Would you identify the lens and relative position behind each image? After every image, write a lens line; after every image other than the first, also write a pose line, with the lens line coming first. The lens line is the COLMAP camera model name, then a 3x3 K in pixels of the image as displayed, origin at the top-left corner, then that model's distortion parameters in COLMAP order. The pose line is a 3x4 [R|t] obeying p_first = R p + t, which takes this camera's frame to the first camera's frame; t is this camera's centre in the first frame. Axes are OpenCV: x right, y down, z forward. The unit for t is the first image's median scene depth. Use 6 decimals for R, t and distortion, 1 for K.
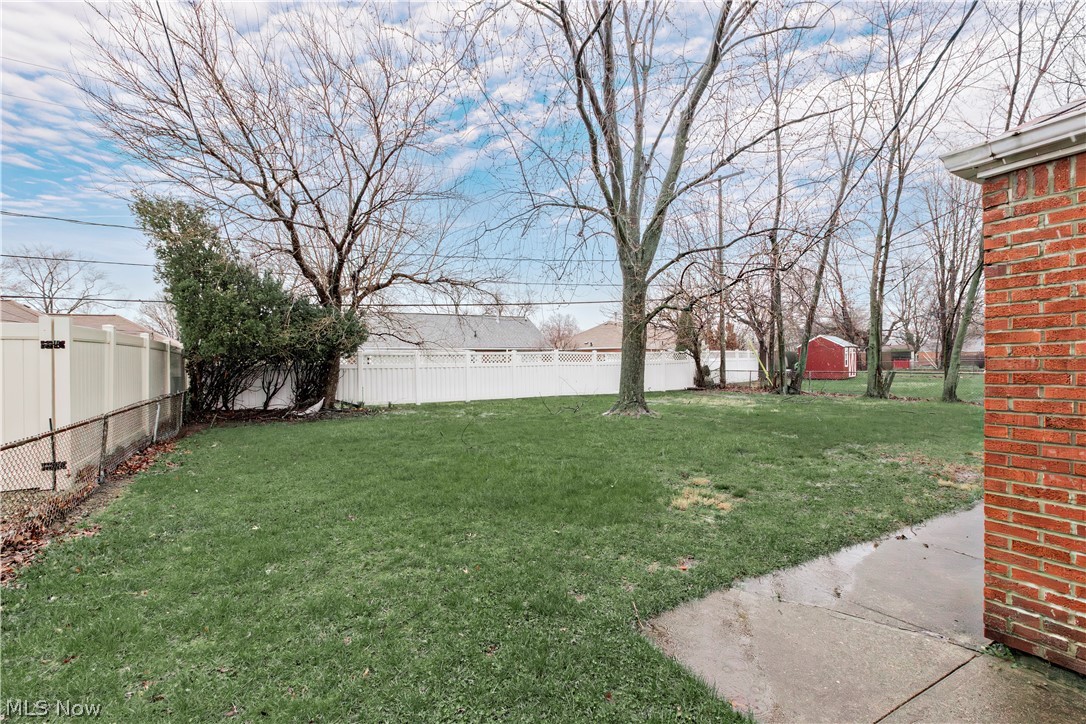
lens RADIAL K [[510.1, 0, 540.0], [0, 510.1, 358.7], [0, 0, 1]] dist [-0.001870, -0.000401]
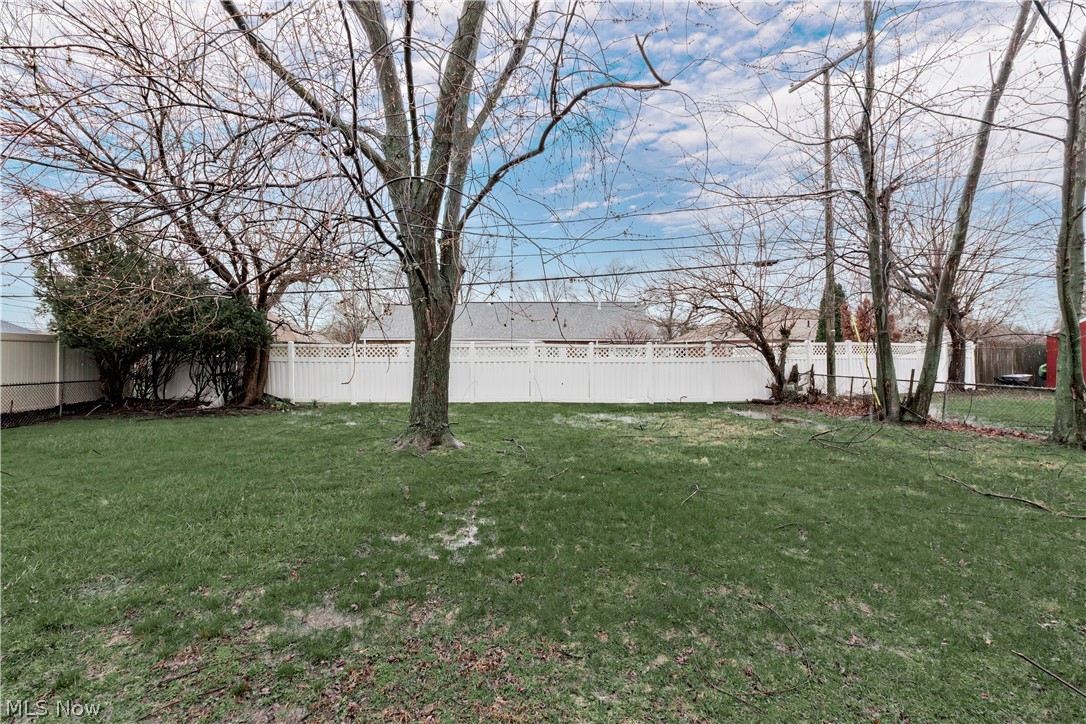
lens RADIAL K [[510.1, 0, 544.5], [0, 510.1, 363.2], [0, 0, 1]] dist [-0.001870, -0.000401]
pose [[0.862459, 0.015181, -0.505900, 0.500029], [-0.006455, 0.999799, 0.018999, 0.002758], [0.506086, -0.013120, 0.862383, 0.434162]]
